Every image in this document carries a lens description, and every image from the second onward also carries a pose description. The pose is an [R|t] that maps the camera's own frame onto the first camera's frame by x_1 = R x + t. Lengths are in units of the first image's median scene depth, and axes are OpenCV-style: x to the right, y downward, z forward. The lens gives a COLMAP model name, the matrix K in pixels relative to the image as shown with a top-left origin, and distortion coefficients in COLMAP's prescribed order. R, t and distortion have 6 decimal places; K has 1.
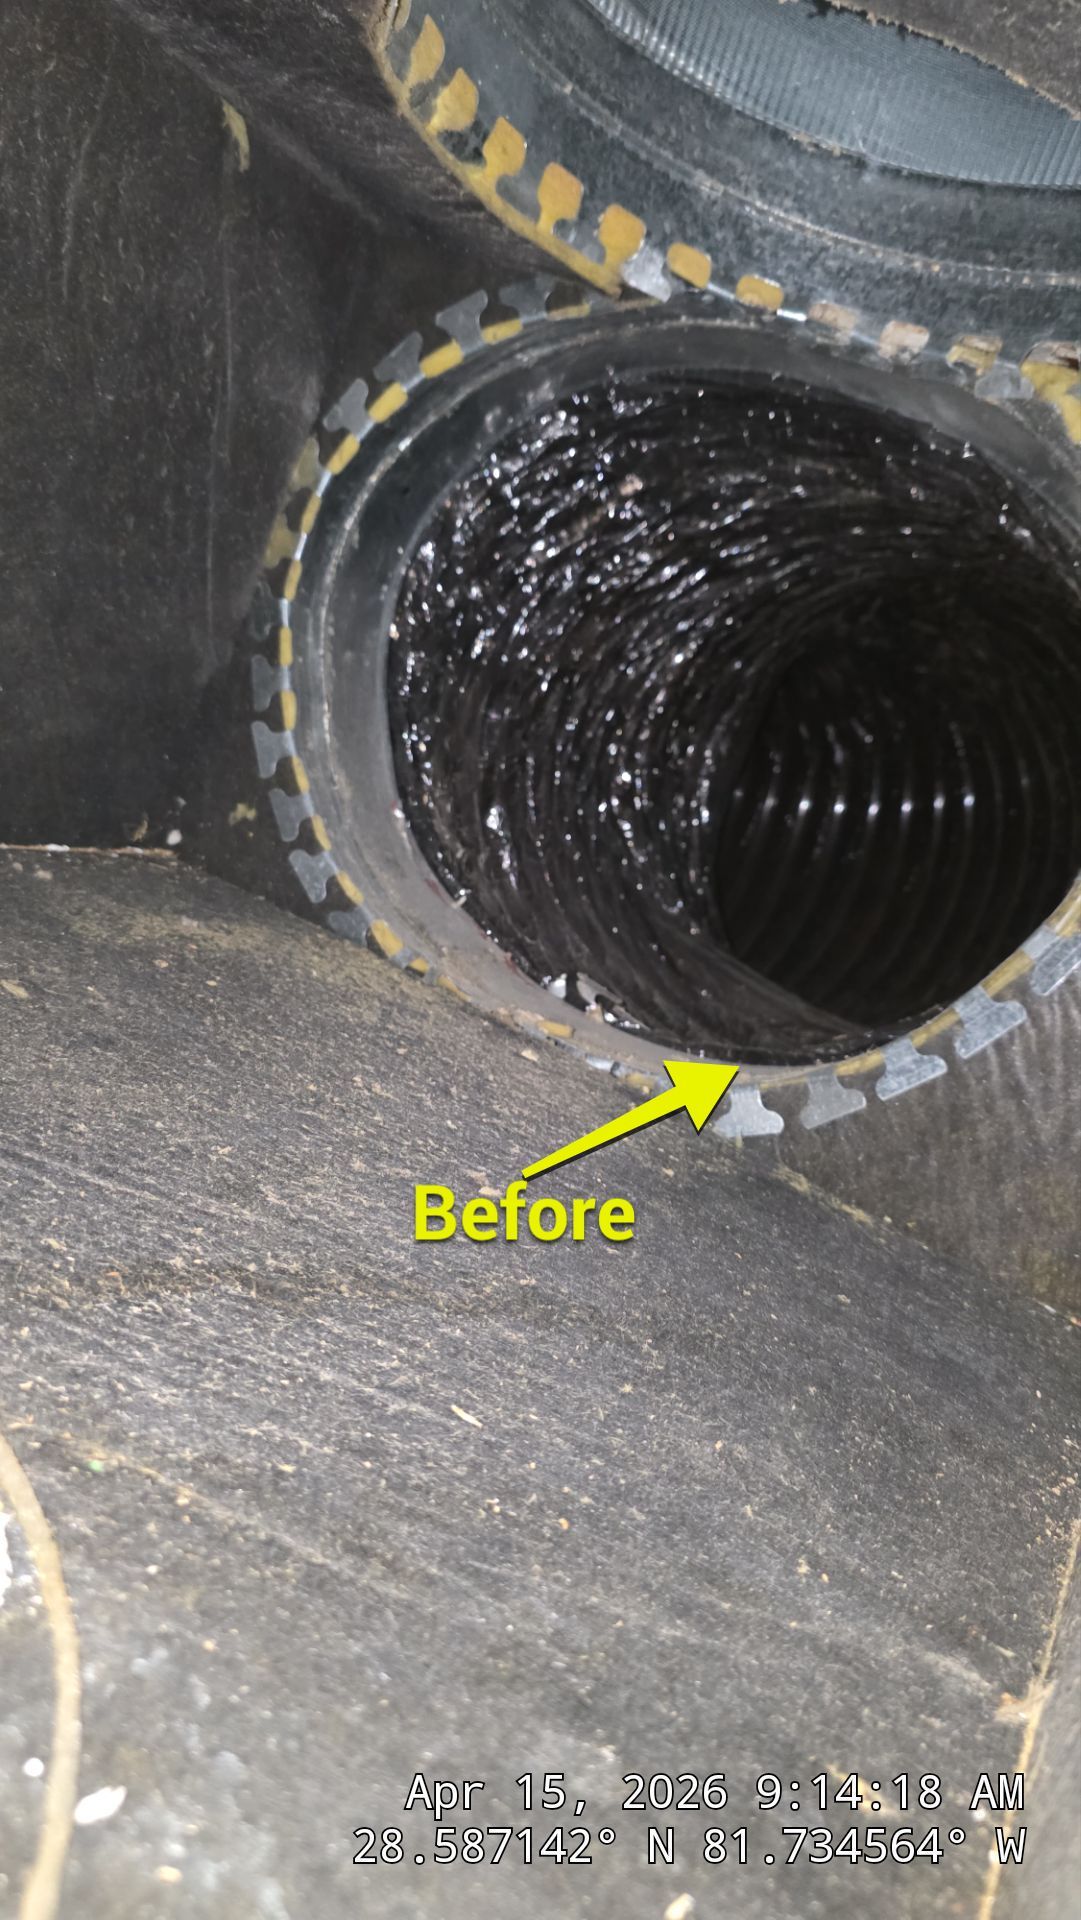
lens RADIAL K [[1291.7, 0, 505.0], [0, 1291.7, 962.3], [0, 0, 1]] dist [0.045635, -0.066960]
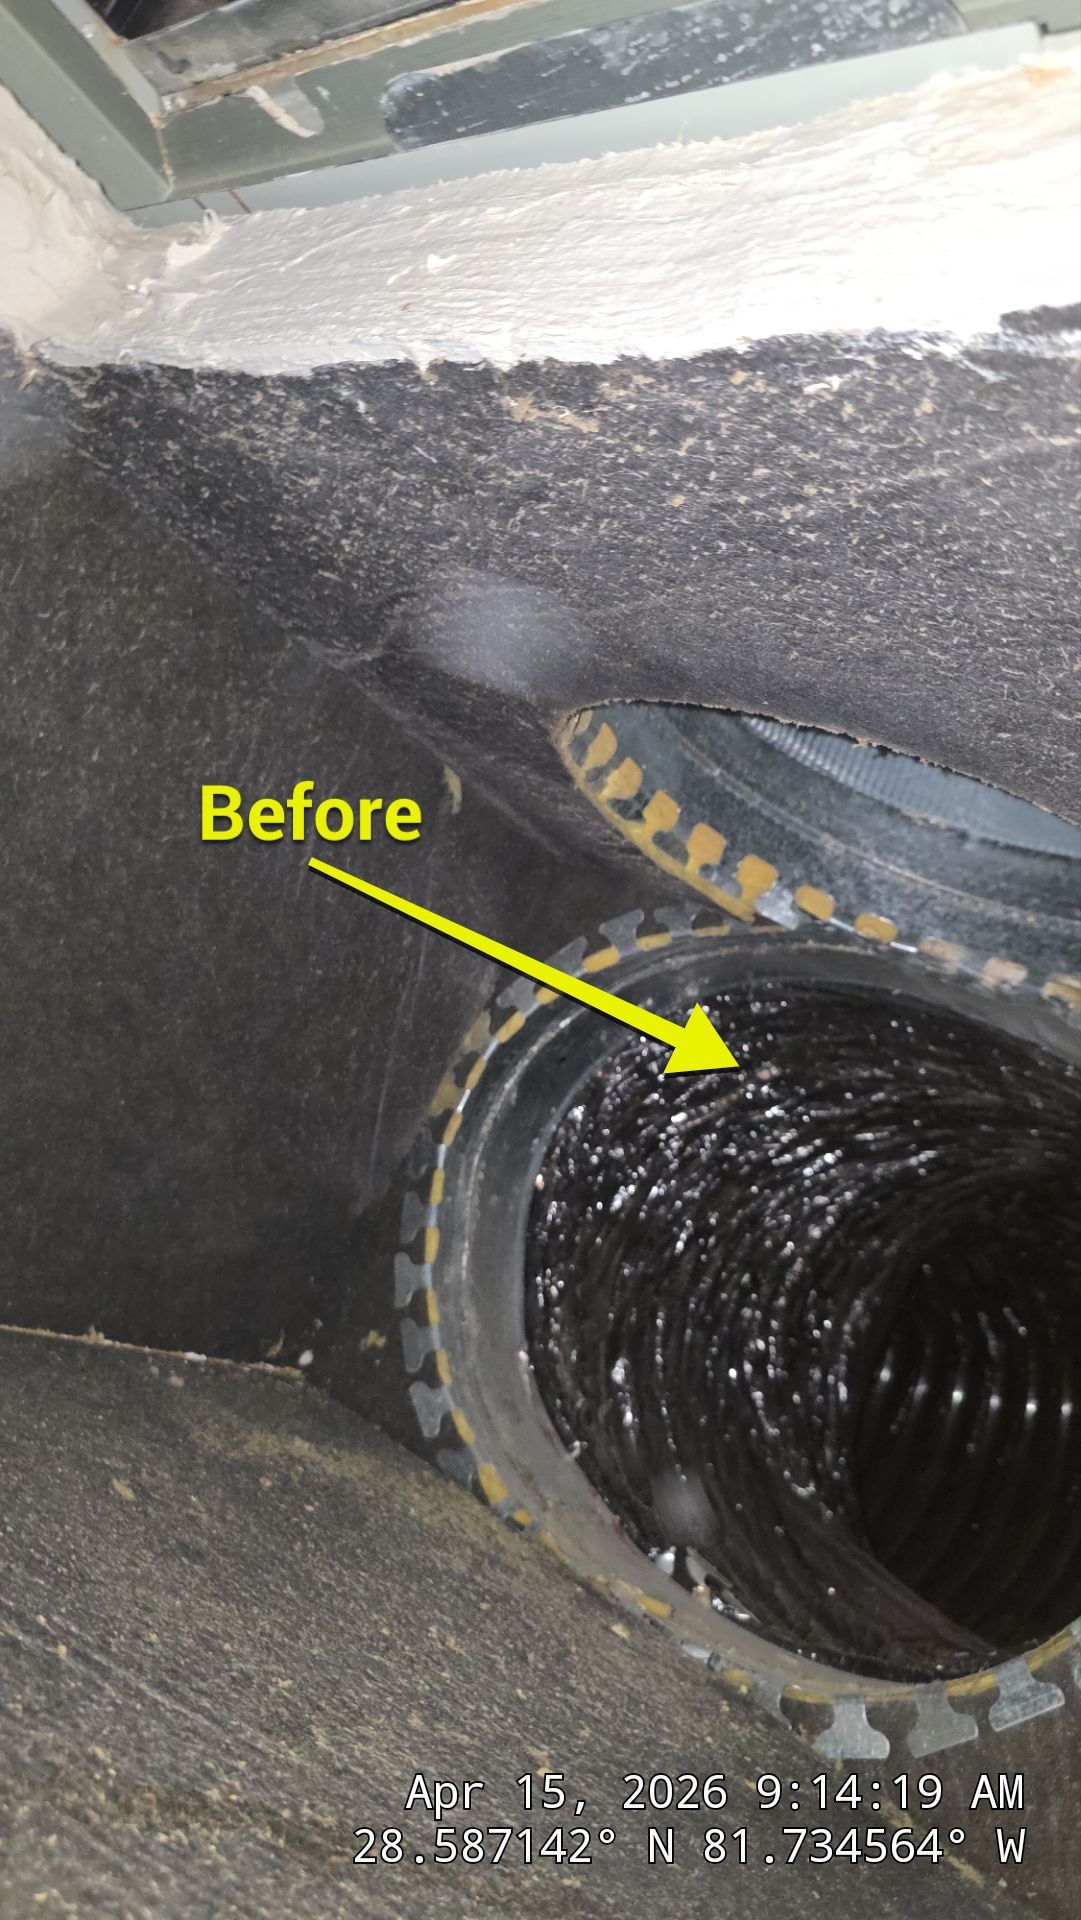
lens RADIAL K [[1317.6, 0, 540.5], [0, 1317.6, 960.0], [0, 0, 1]] dist [0.037942, -0.062505]
pose [[0.990475, 0.068134, -0.119658, 0.041715], [-0.110402, 0.912280, -0.394407, 0.011735], [0.082289, 0.403861, 0.911112, -0.091294]]
